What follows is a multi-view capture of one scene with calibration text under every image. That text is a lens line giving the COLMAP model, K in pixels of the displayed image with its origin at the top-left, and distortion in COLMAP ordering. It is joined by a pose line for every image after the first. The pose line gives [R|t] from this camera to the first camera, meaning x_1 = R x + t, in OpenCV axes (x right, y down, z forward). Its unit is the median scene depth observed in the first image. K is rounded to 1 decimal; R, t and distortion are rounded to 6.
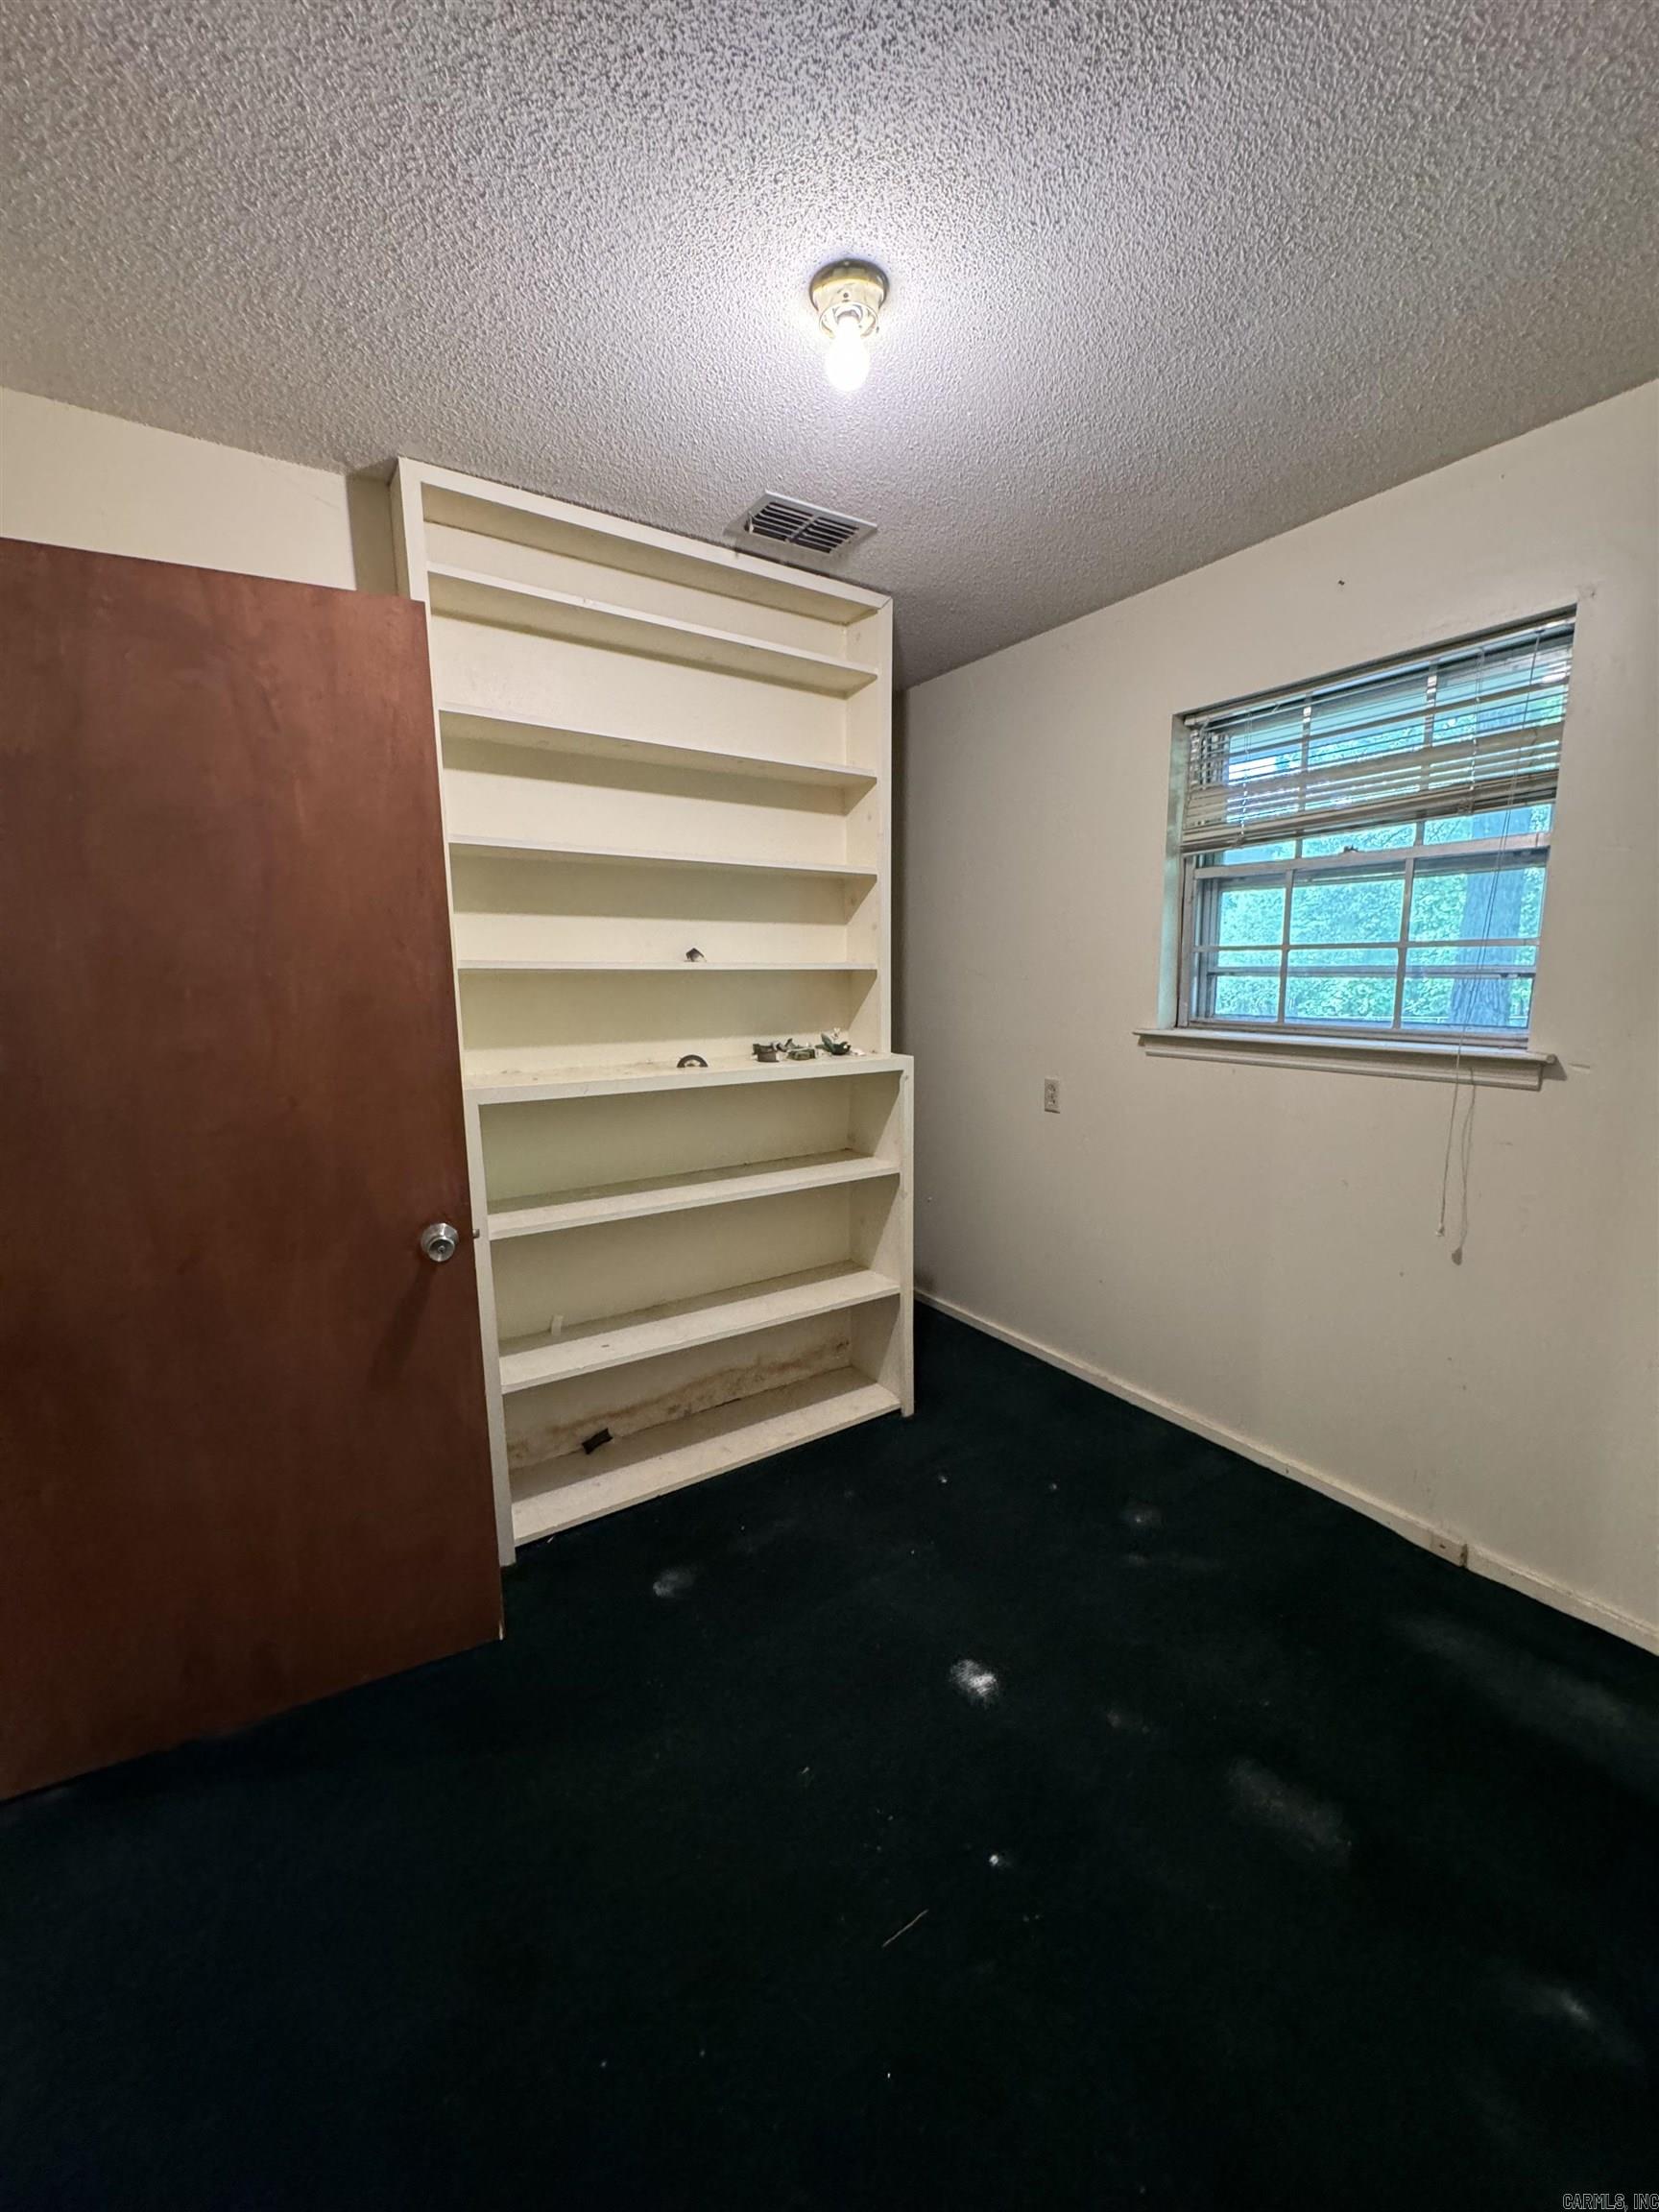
lens RADIAL K [[882.3, 0, 829.5], [0, 882.3, 1105.9], [0, 0, 1]] dist [-0.002321, 0.000465]
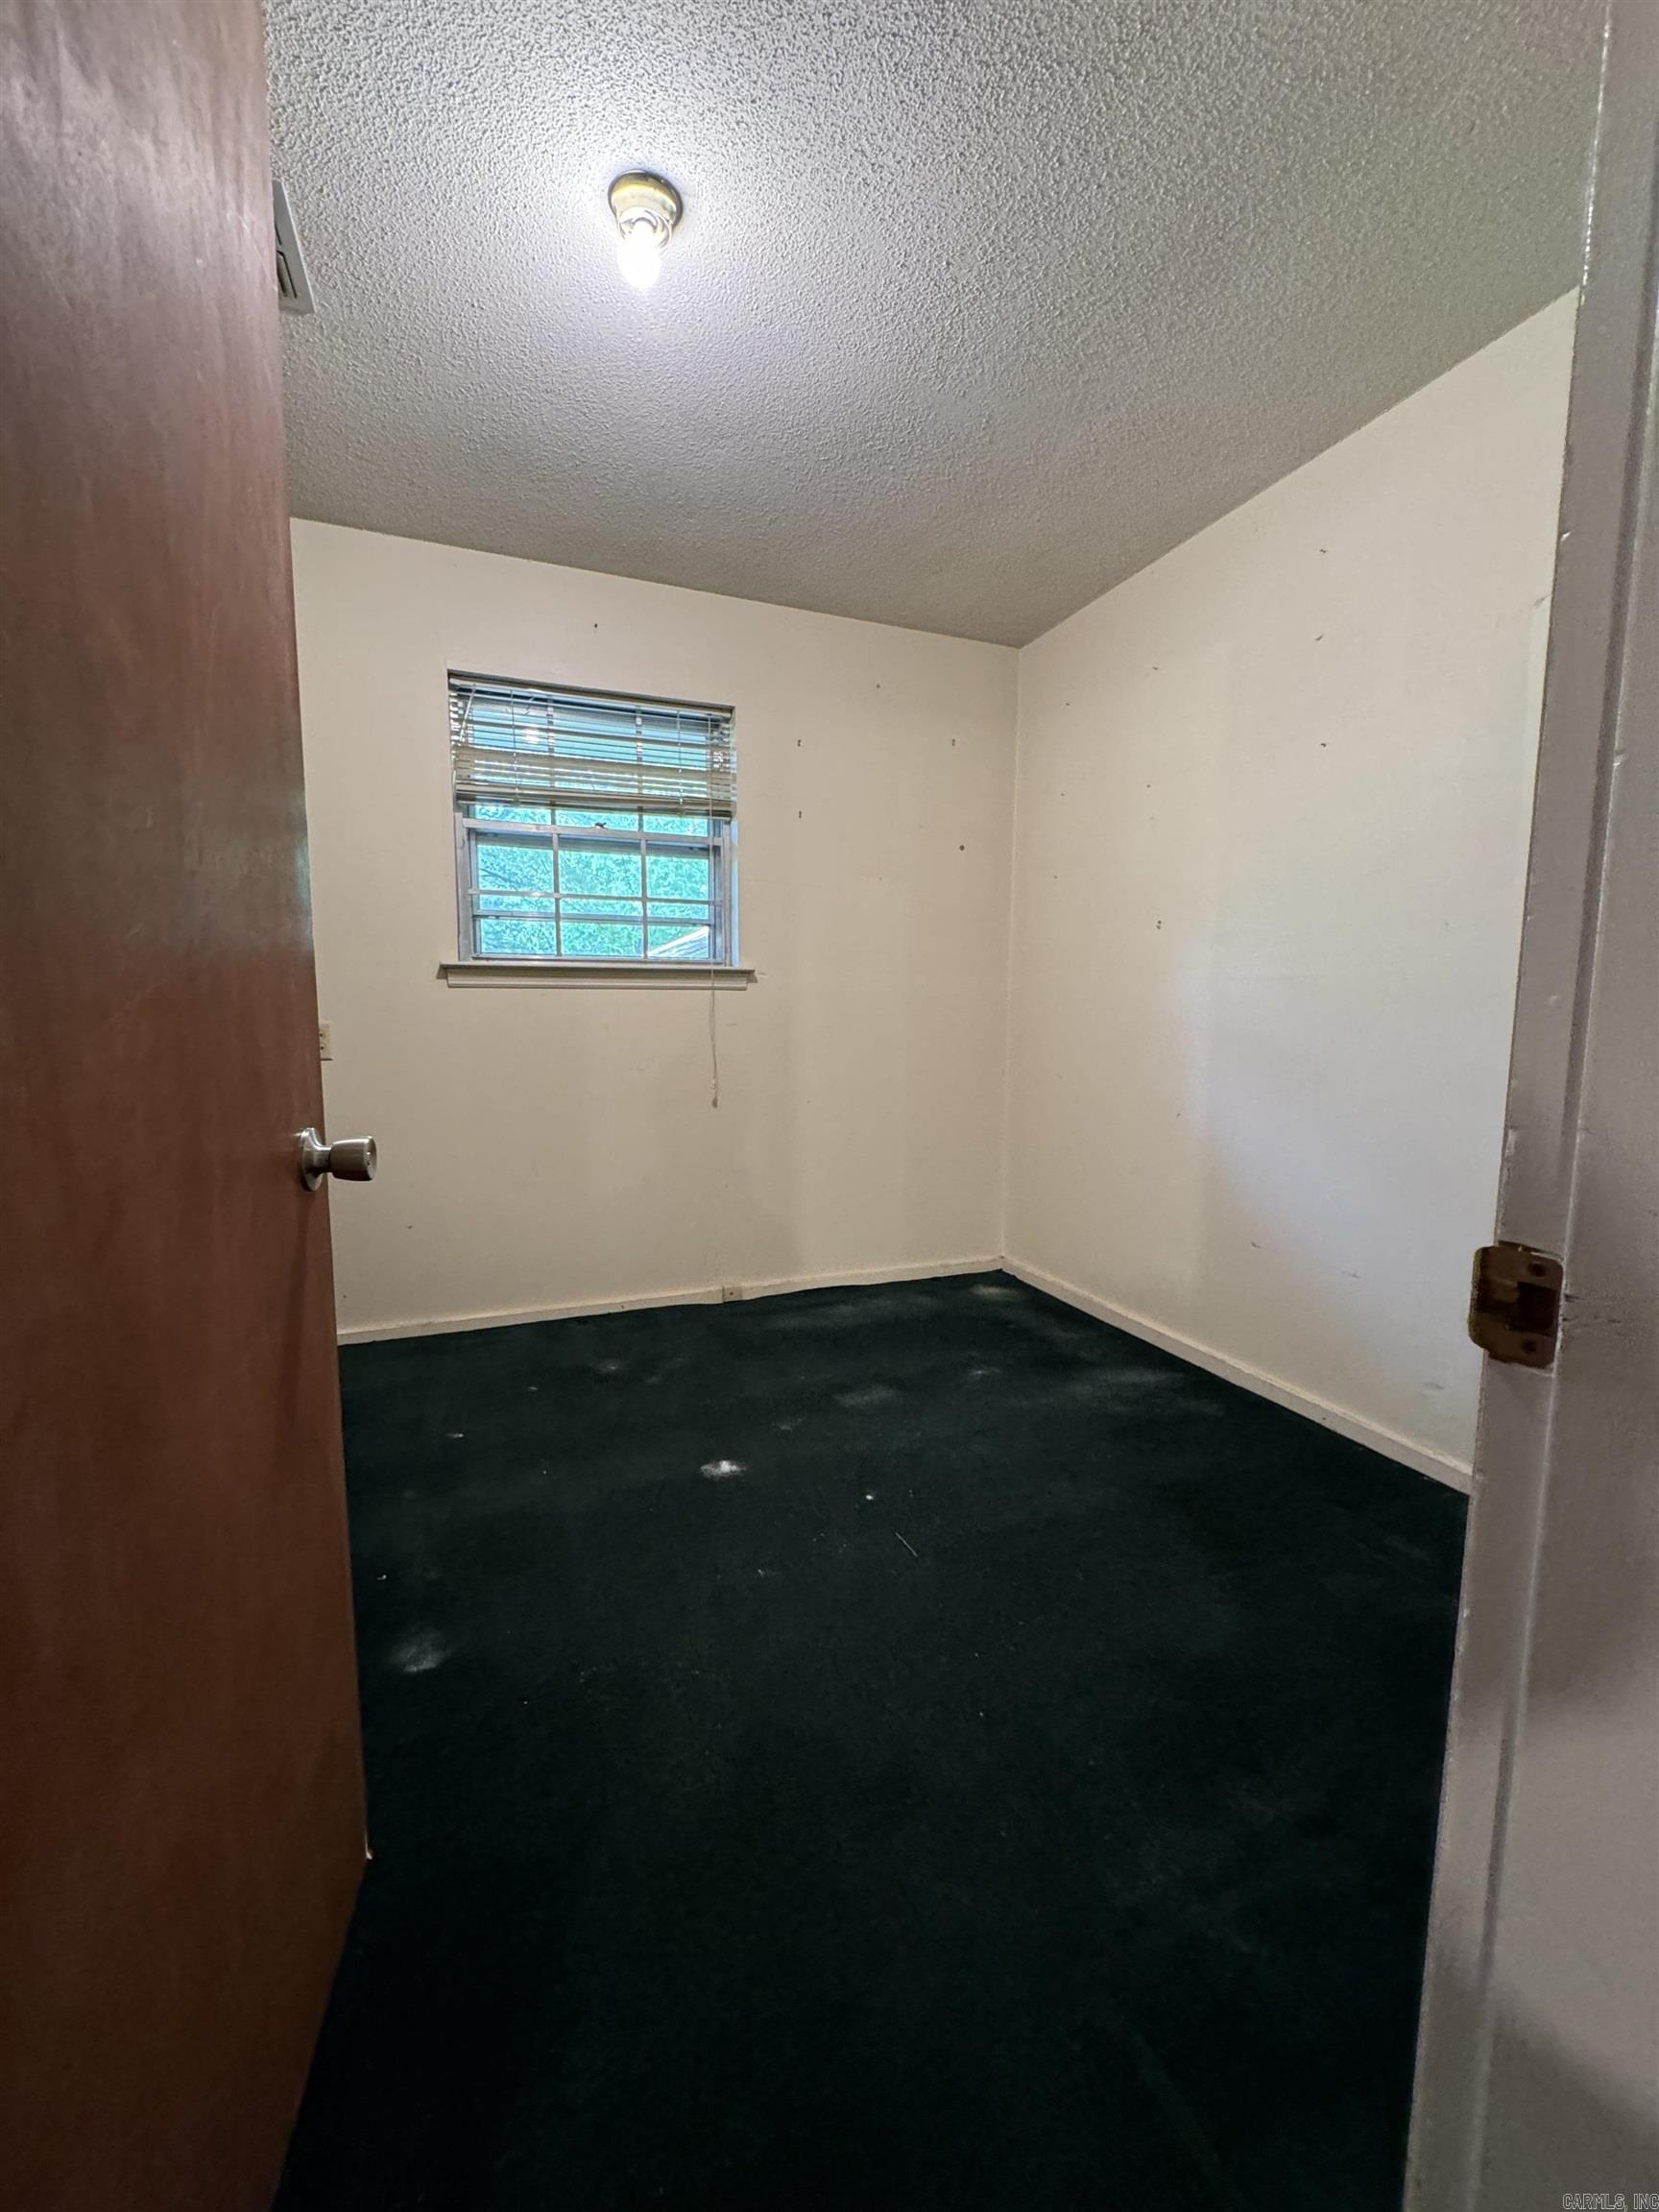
lens RADIAL K [[888.1, 0, 828.6], [0, 888.1, 1103.1], [0, 0, 1]] dist [0.000923, 0.000595]
pose [[0.210967, -0.091342, 0.973216, -0.761495], [0.146614, 0.987318, 0.060884, 0.106126], [-0.966435, 0.129842, 0.221683, 0.460999]]
